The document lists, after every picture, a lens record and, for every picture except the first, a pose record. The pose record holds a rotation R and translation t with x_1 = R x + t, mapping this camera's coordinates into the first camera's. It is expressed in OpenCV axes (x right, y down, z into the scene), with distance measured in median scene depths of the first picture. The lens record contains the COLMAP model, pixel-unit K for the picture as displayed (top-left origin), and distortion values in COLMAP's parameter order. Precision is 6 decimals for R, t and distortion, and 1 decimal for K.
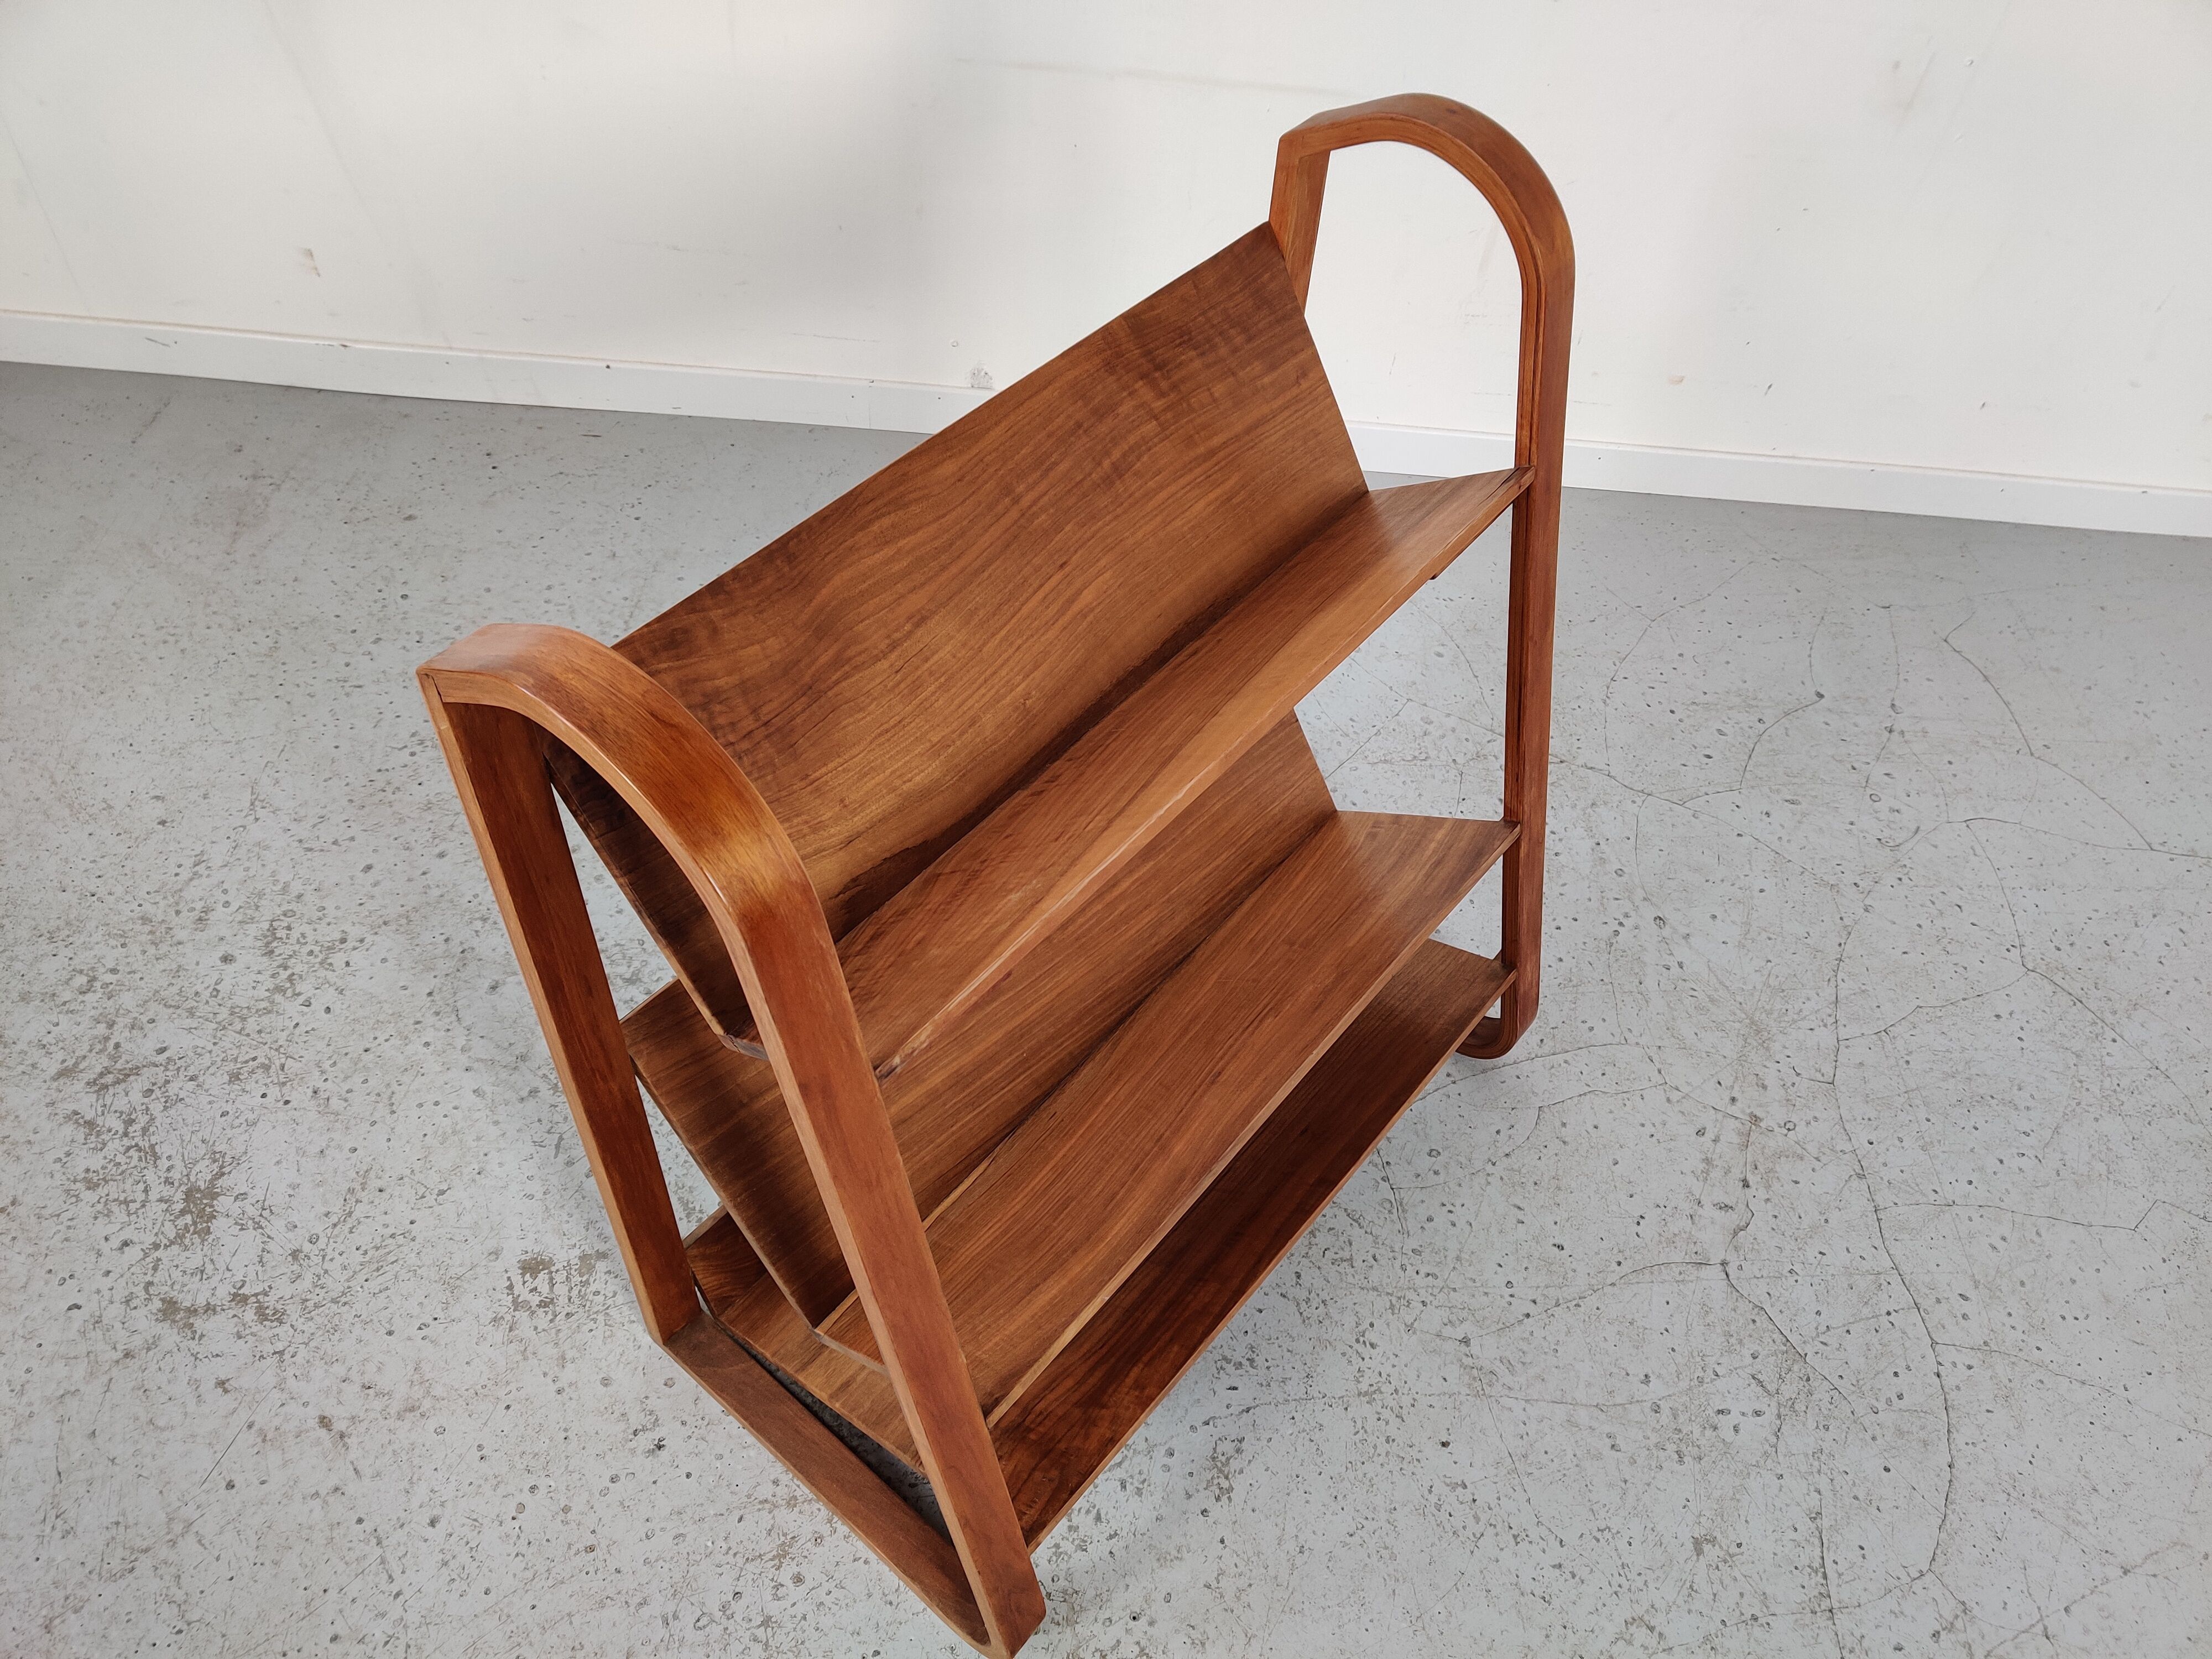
lens RADIAL K [[1700.5, 0, 1122.1], [0, 1700.5, 861.6], [0, 0, 1]] dist [0.045148, -0.045993]
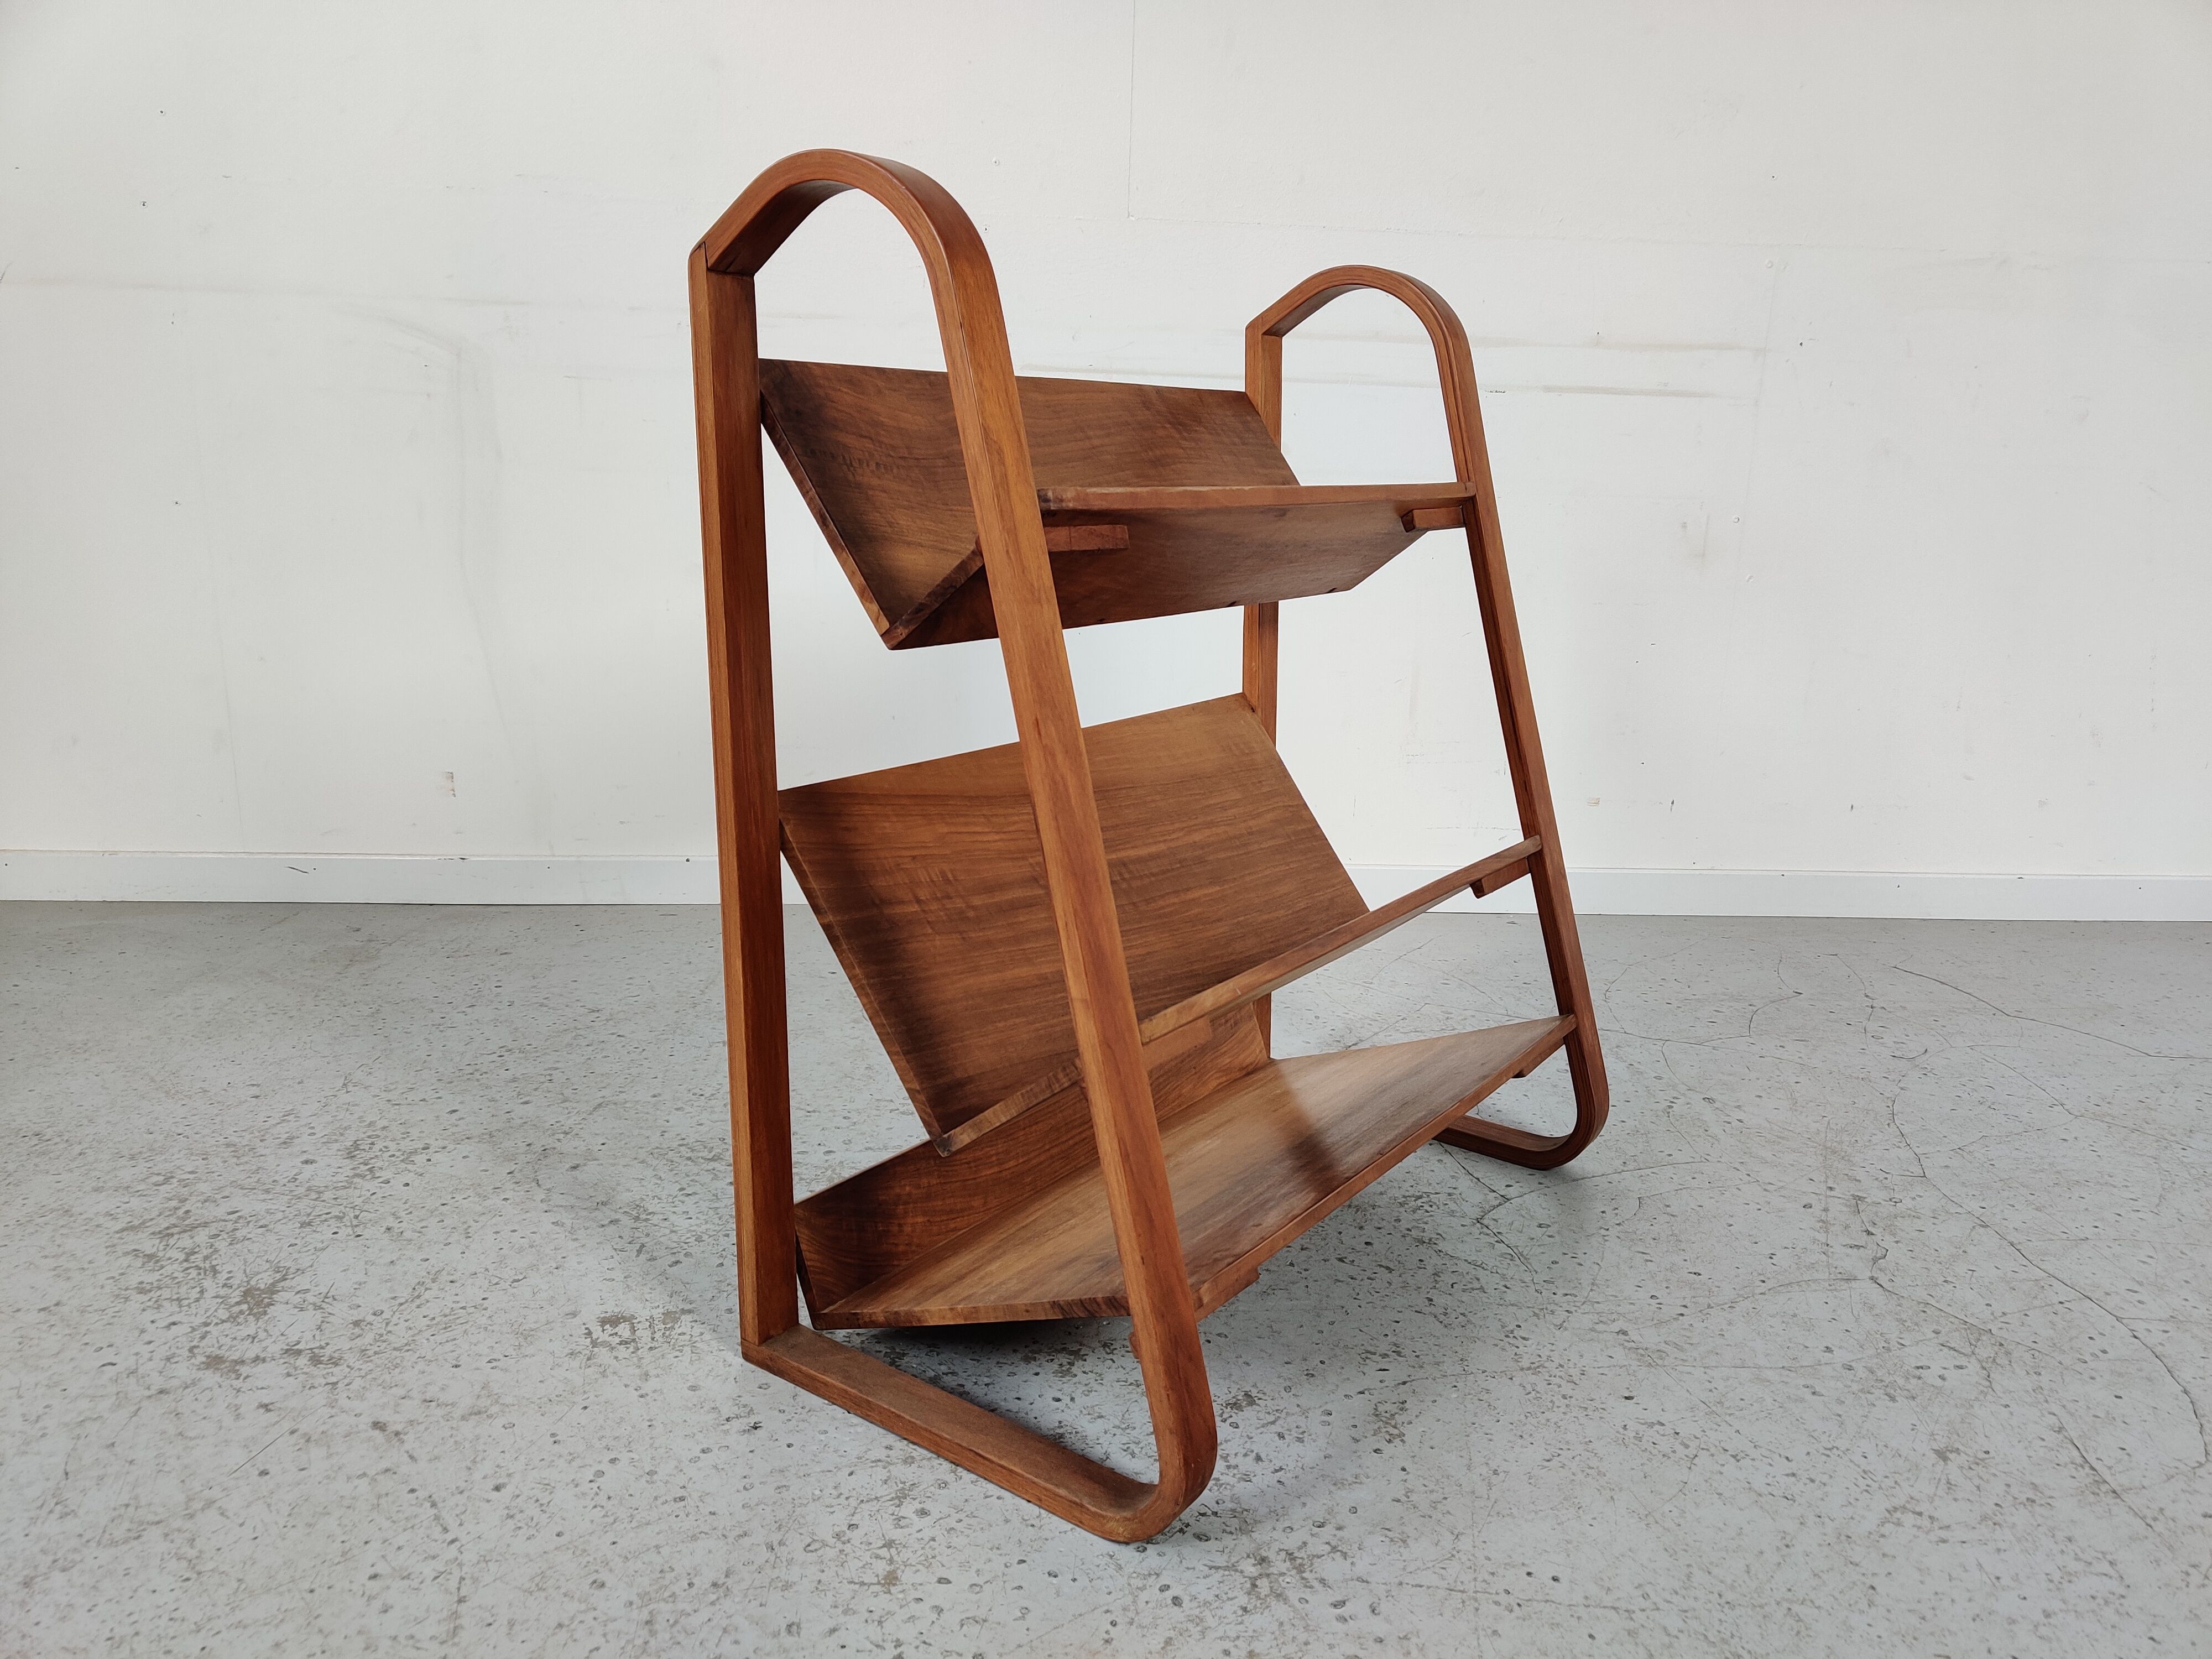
lens RADIAL K [[1700.5, 0, 1127.2], [0, 1700.5, 852.4], [0, 0, 1]] dist [0.045148, -0.045993]
pose [[0.994951, -0.082497, 0.057158, -0.100365], [0.100255, 0.790508, -0.604191, 0.630729], [0.004660, 0.606870, 0.794787, 0.112152]]
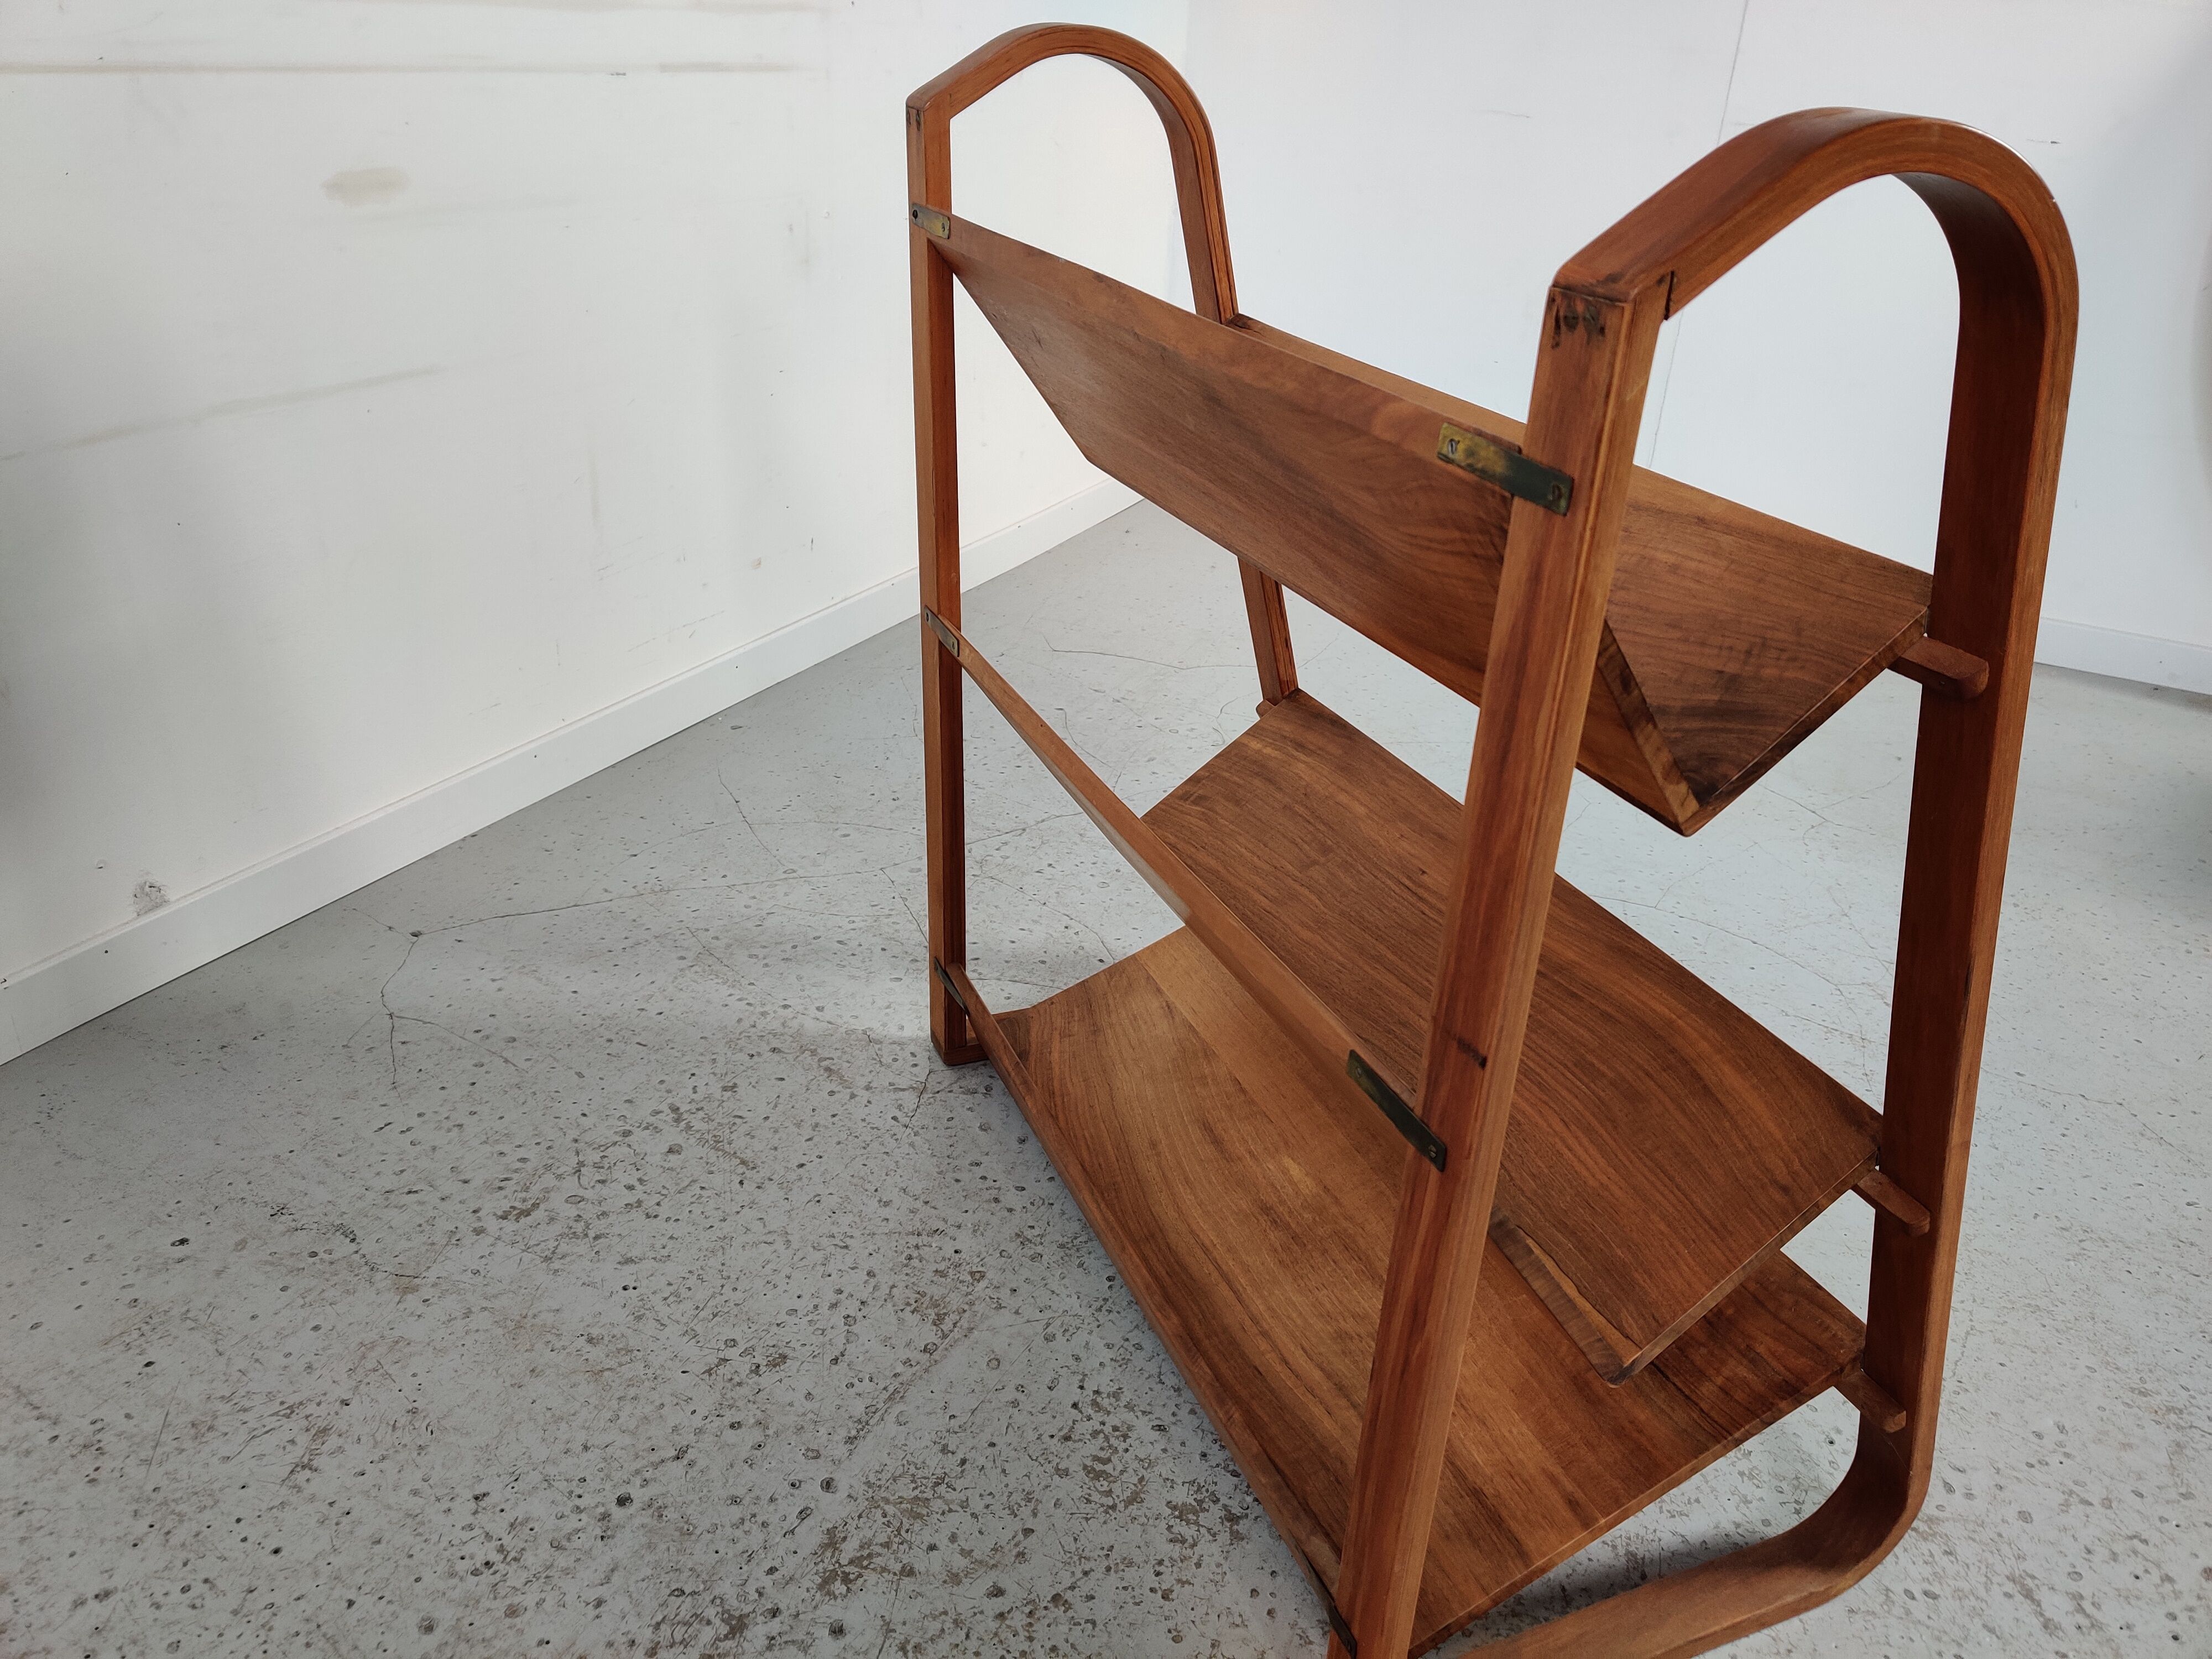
lens RADIAL K [[1700.5, 0, 1205.0], [0, 1700.5, 795.9], [0, 0, 1]] dist [0.045148, -0.045993]
pose [[0.424385, -0.455196, 0.782748, -0.635526], [0.693603, 0.719123, 0.042143, -0.058399], [-0.582076, 0.525032, 0.620910, 0.415974]]
